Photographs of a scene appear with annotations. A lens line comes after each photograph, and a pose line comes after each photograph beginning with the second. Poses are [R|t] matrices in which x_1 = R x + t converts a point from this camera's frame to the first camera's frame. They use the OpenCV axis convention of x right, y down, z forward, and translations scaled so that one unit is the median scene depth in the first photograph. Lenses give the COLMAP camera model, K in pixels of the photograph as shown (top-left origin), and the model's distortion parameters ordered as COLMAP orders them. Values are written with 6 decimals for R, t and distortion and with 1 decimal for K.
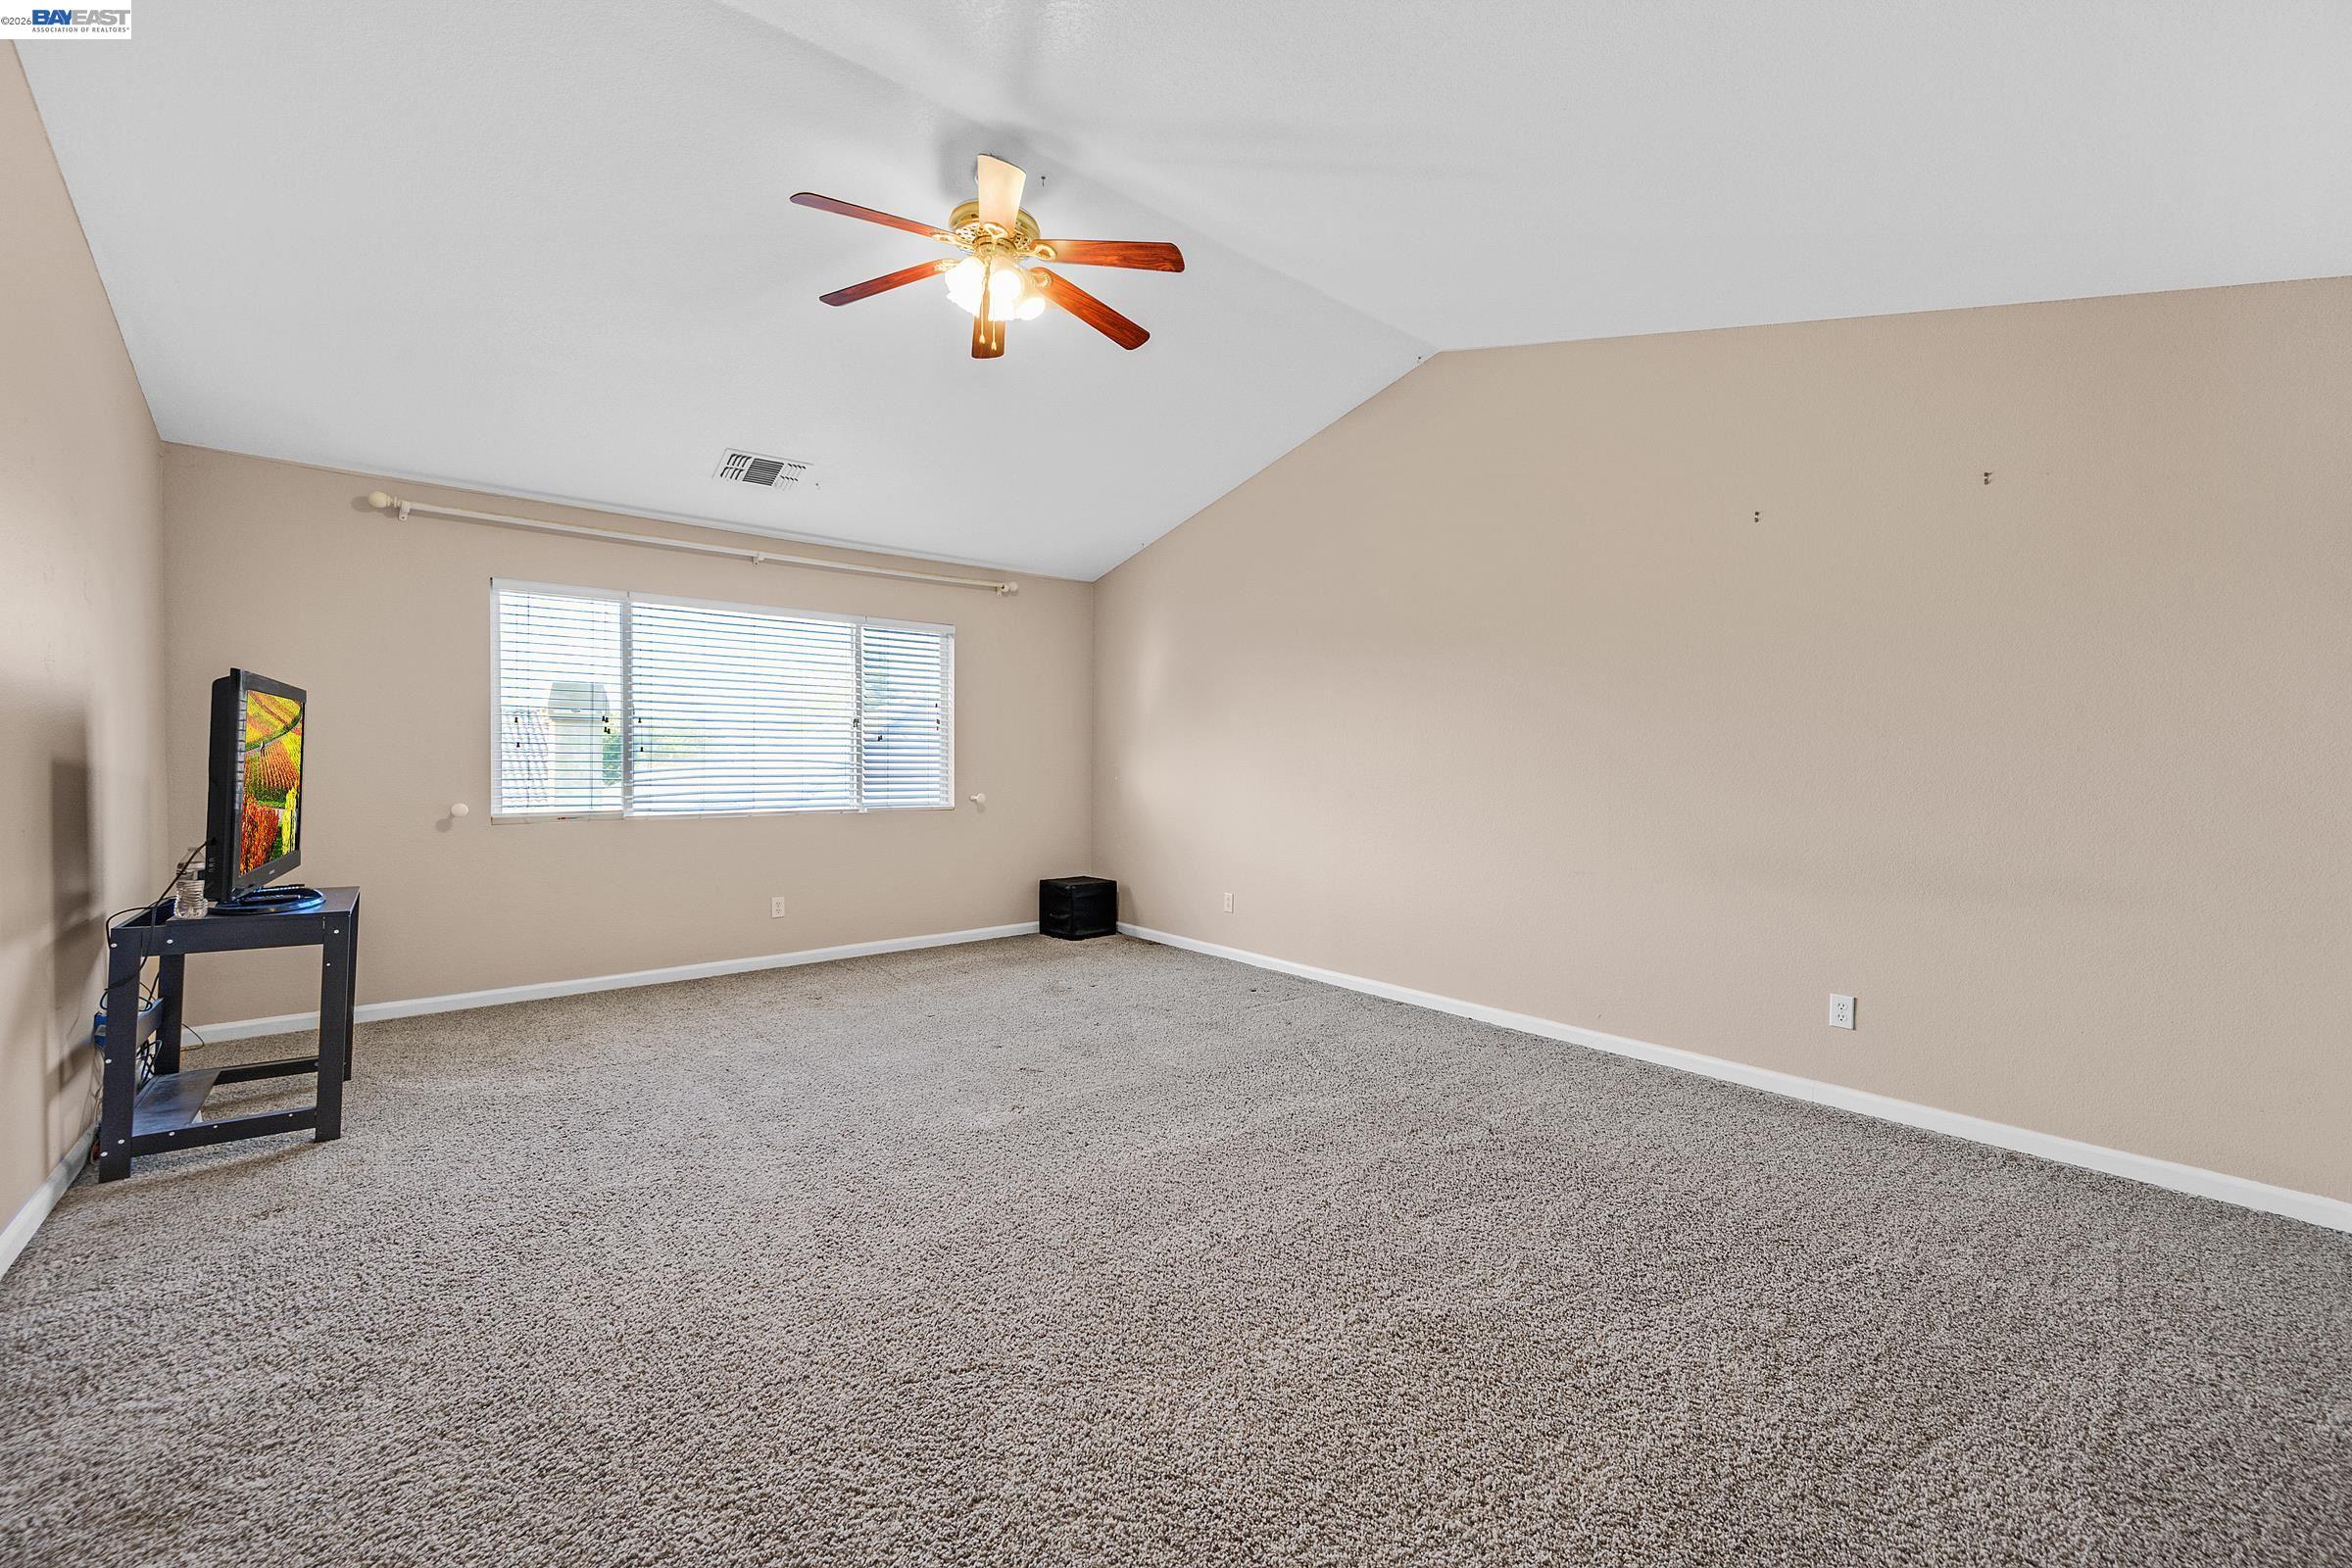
lens RADIAL K [[946.6, 0, 1180.2], [0, 946.6, 761.0], [0, 0, 1]] dist [-0.007647, 0.000362]
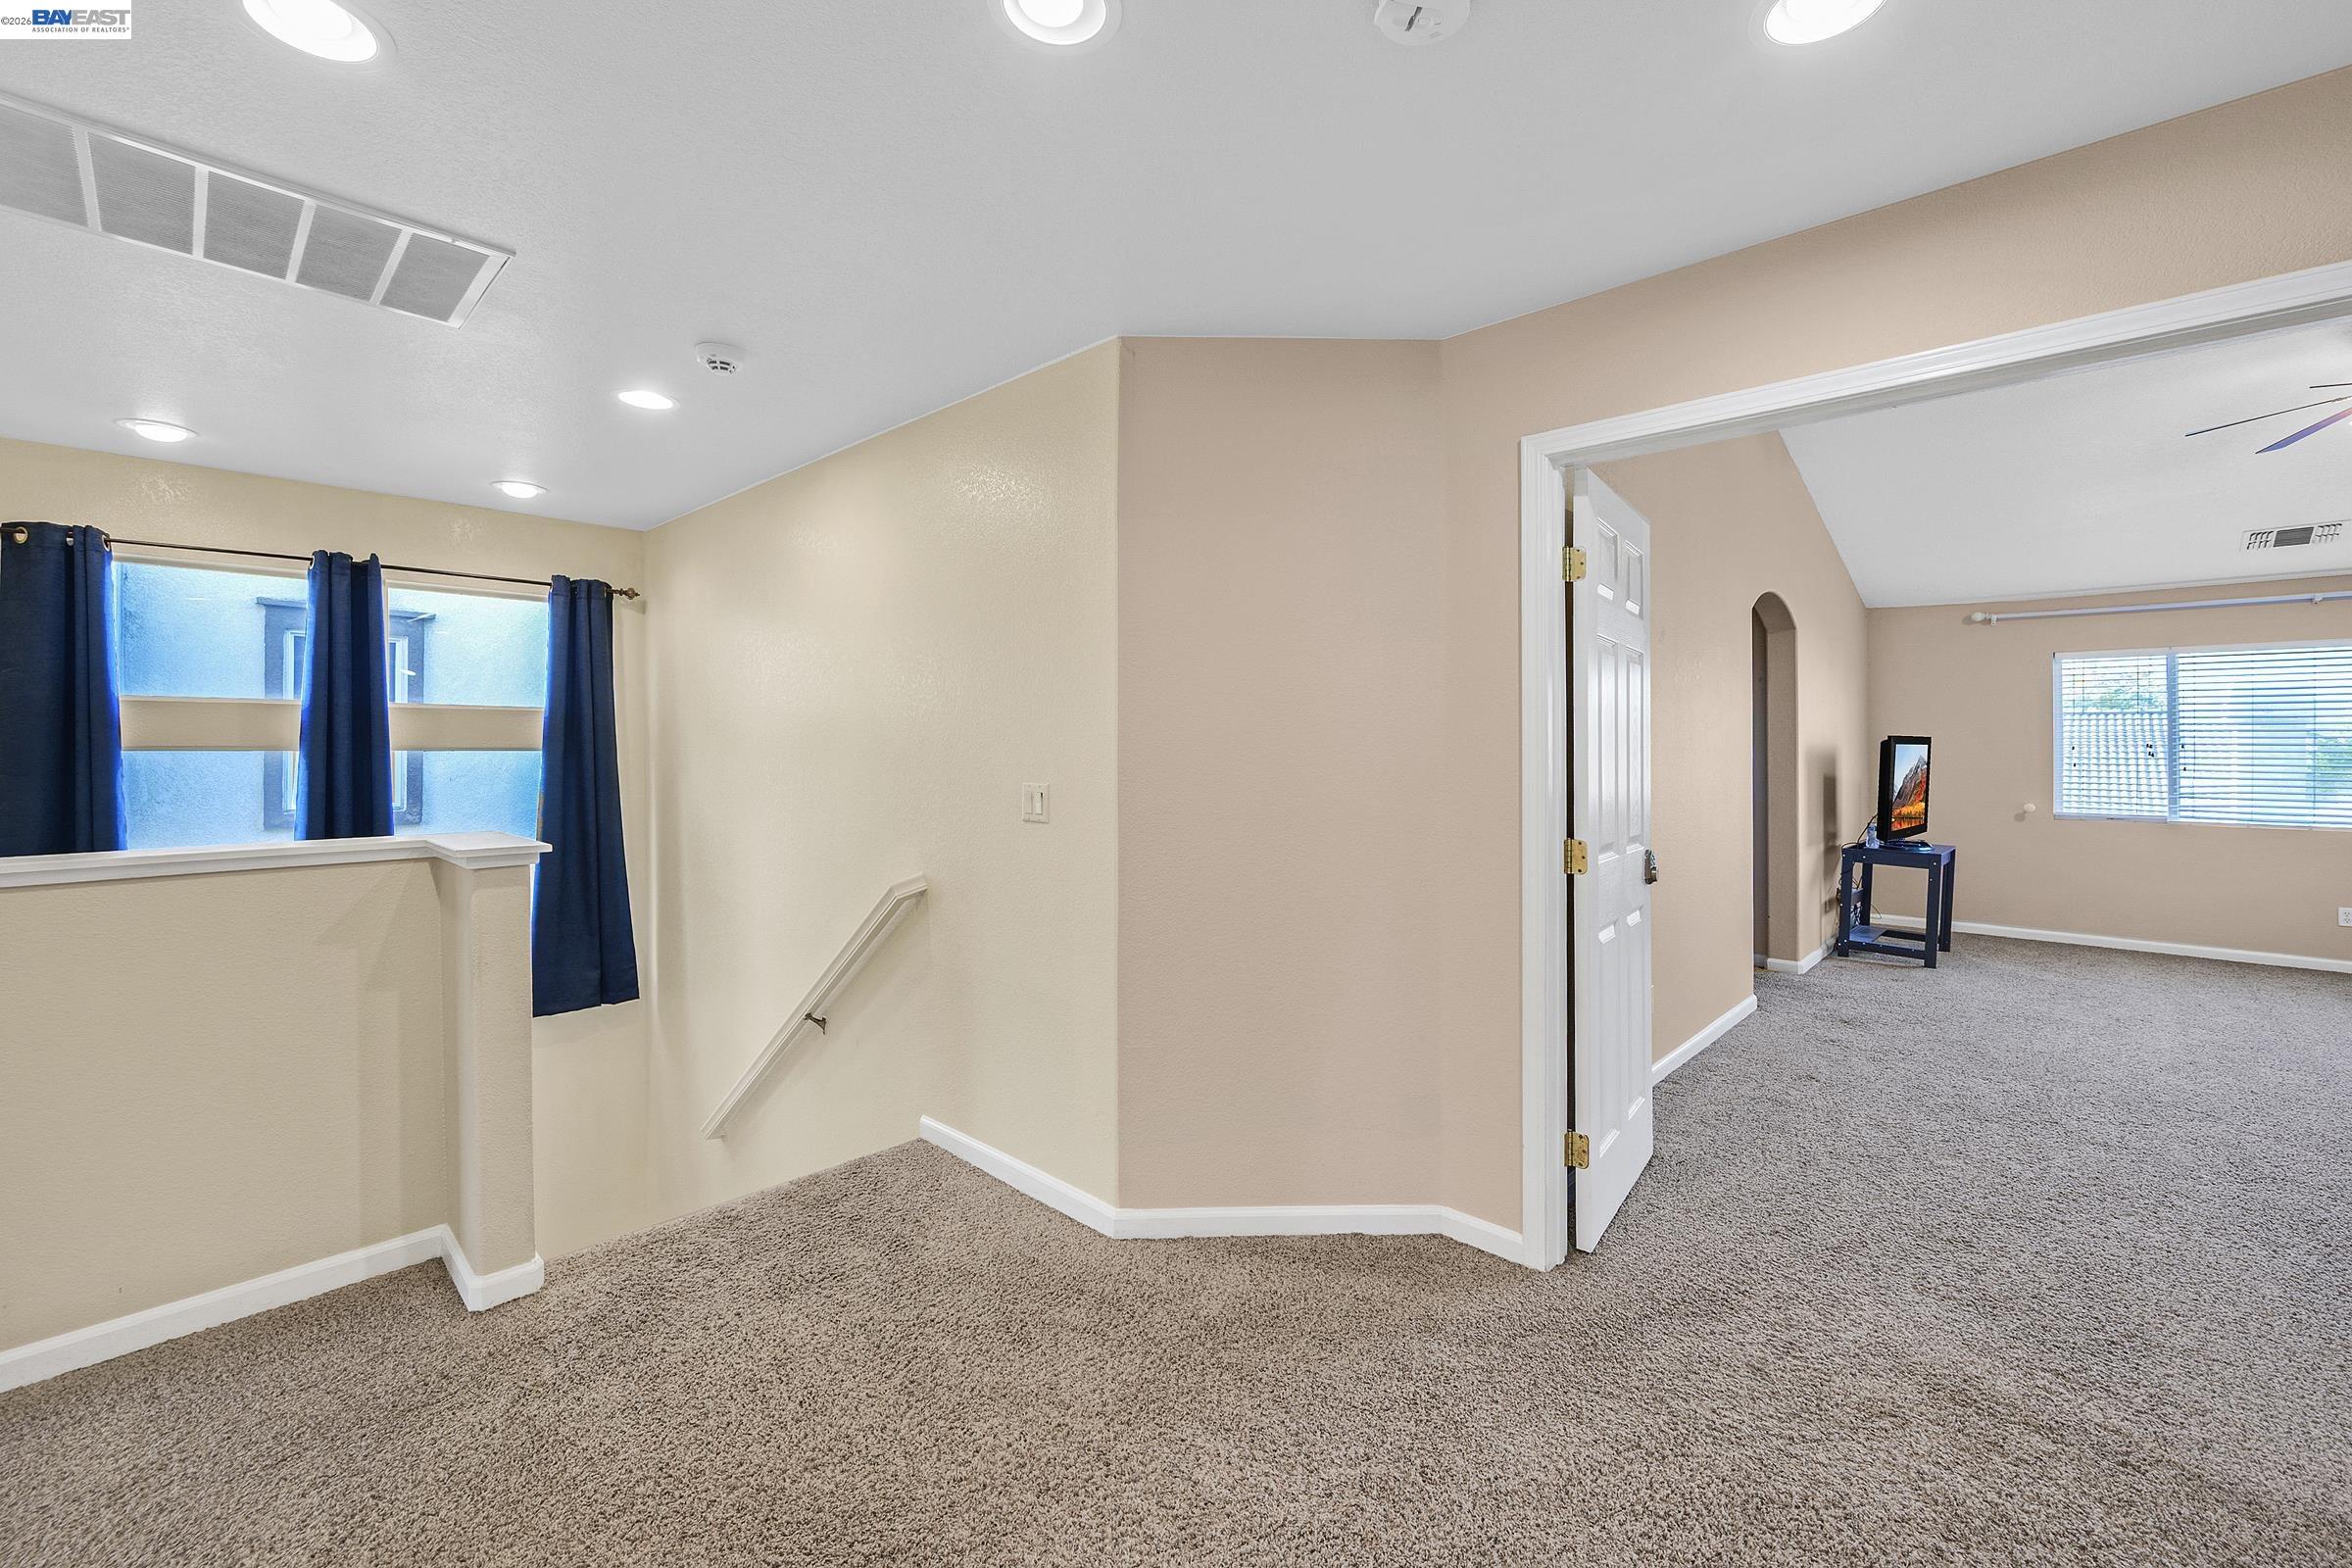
lens RADIAL K [[946.6, 0, 1180.0], [0, 946.6, 761.3], [0, 0, 1]] dist [-0.007647, 0.000362]
pose [[0.107499, 0.008288, -0.994171, 0.825770], [-0.004383, 0.999959, 0.007863, -0.040991], [0.994196, 0.003513, 0.107531, -0.728792]]
